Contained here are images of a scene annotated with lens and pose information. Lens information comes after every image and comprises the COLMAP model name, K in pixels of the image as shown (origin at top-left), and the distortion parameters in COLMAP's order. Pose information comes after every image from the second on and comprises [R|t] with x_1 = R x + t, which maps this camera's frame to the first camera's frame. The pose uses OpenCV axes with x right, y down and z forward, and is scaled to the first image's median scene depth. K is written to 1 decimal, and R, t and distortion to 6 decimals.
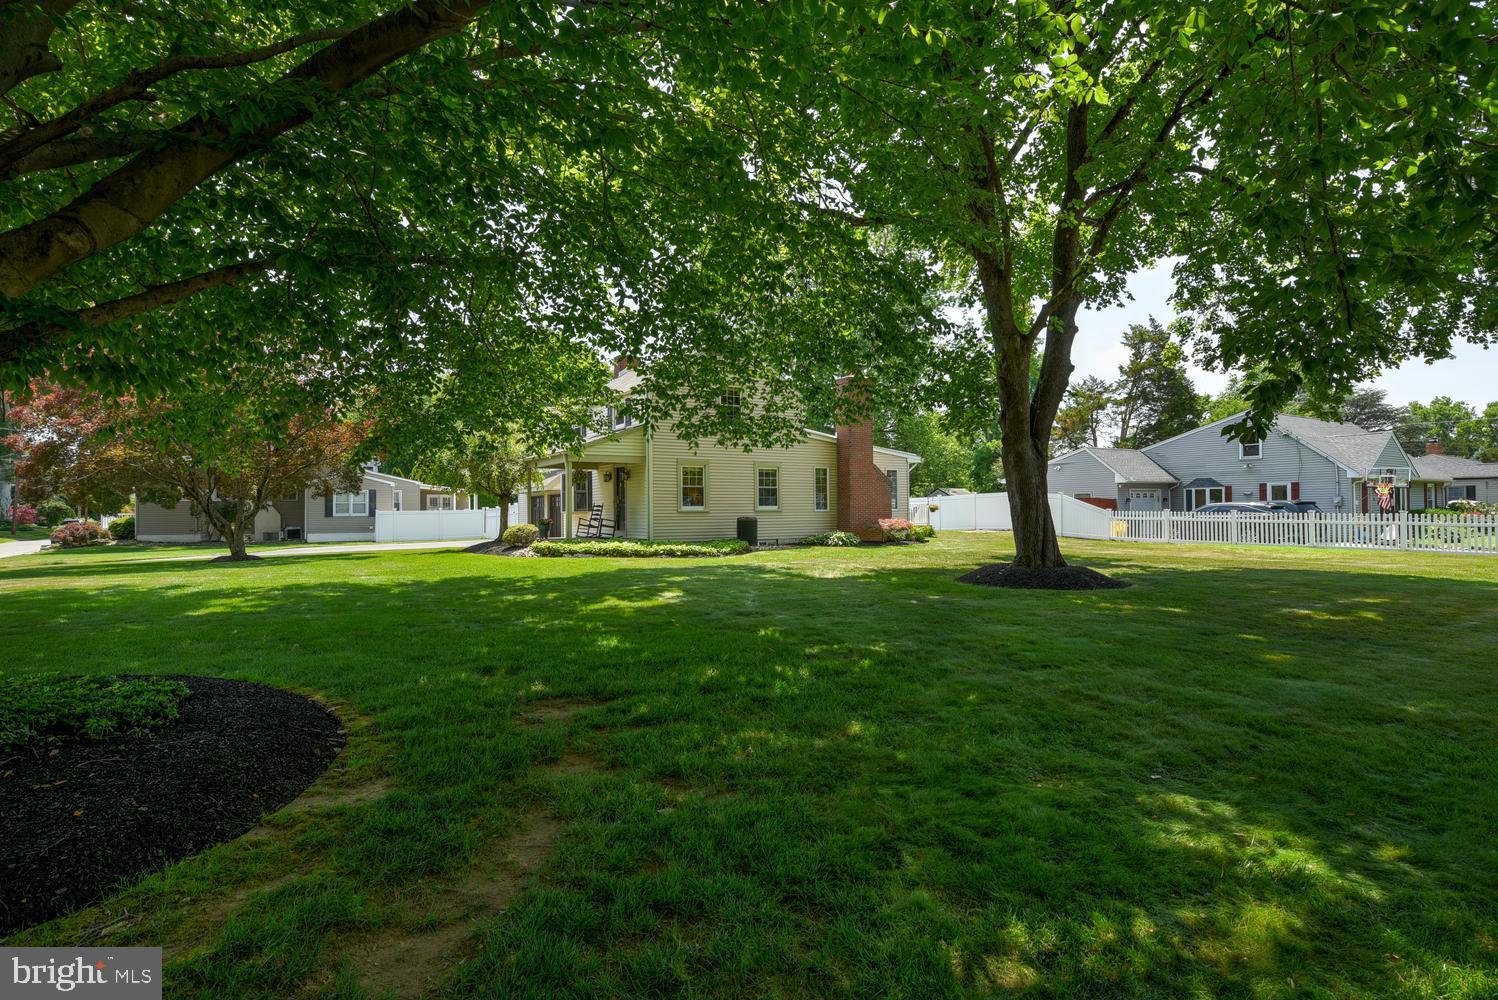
lens RADIAL K [[697.3, 0, 727.1], [0, 697.3, 501.9], [0, 0, 1]] dist [0.001433, 0.000036]
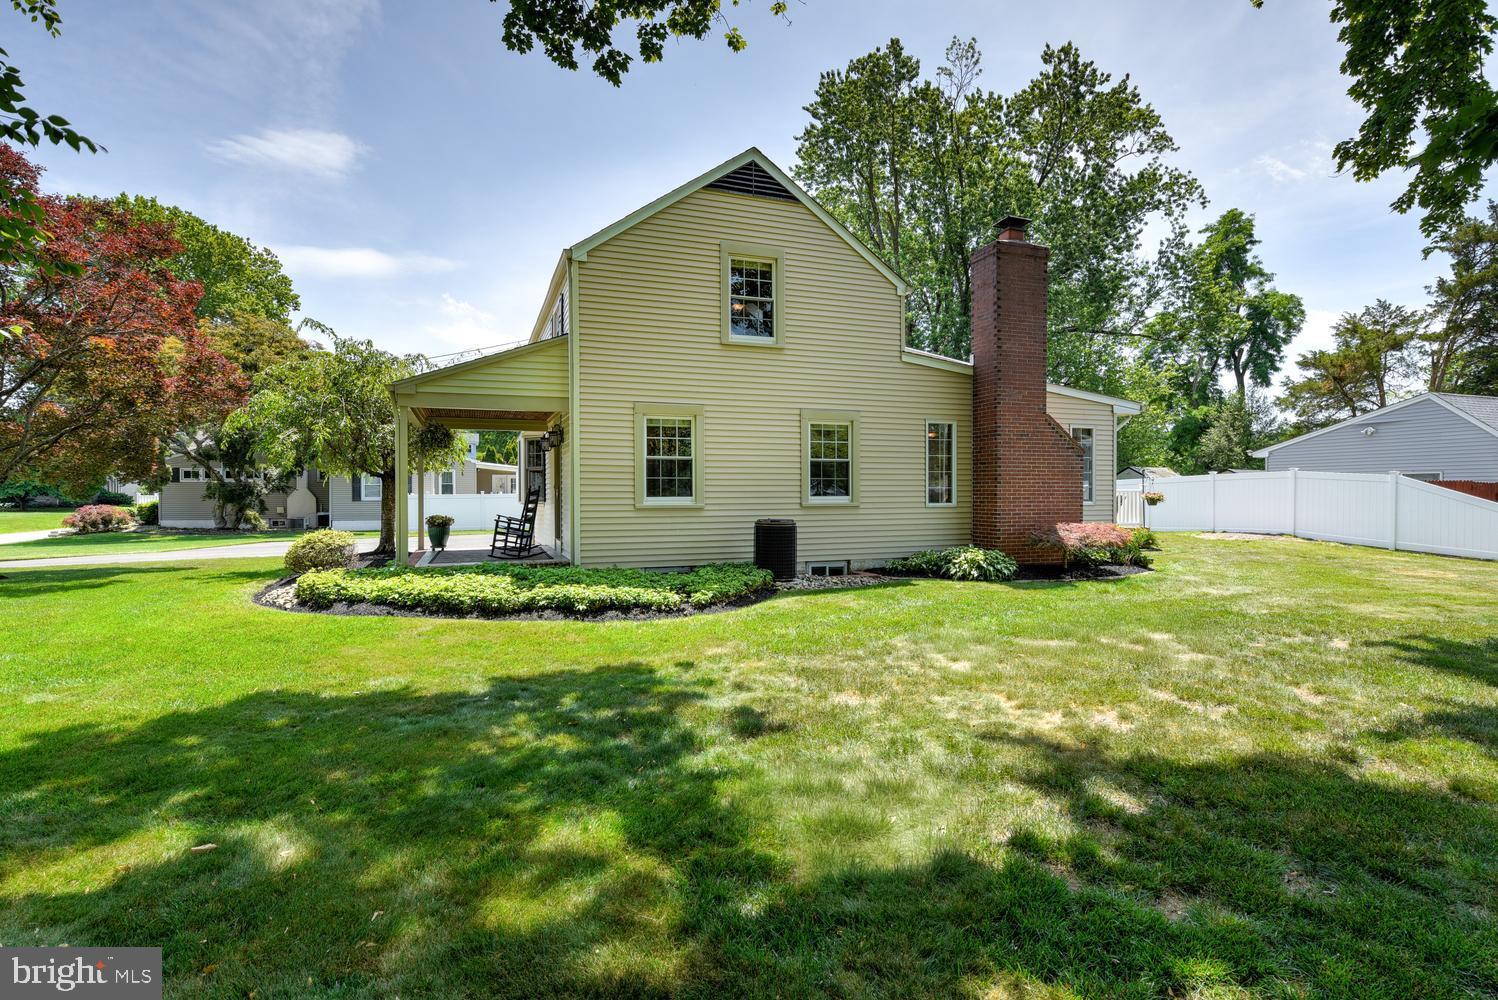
lens RADIAL K [[735.9, 0, 750.6], [0, 735.9, 496.8], [0, 0, 1]] dist [-0.001174, -0.000190]
pose [[0.985954, 0.006366, -0.166893, 0.088631], [-0.003135, 0.999803, 0.019615, -0.004188], [0.166985, -0.018817, 0.985780, 0.442945]]
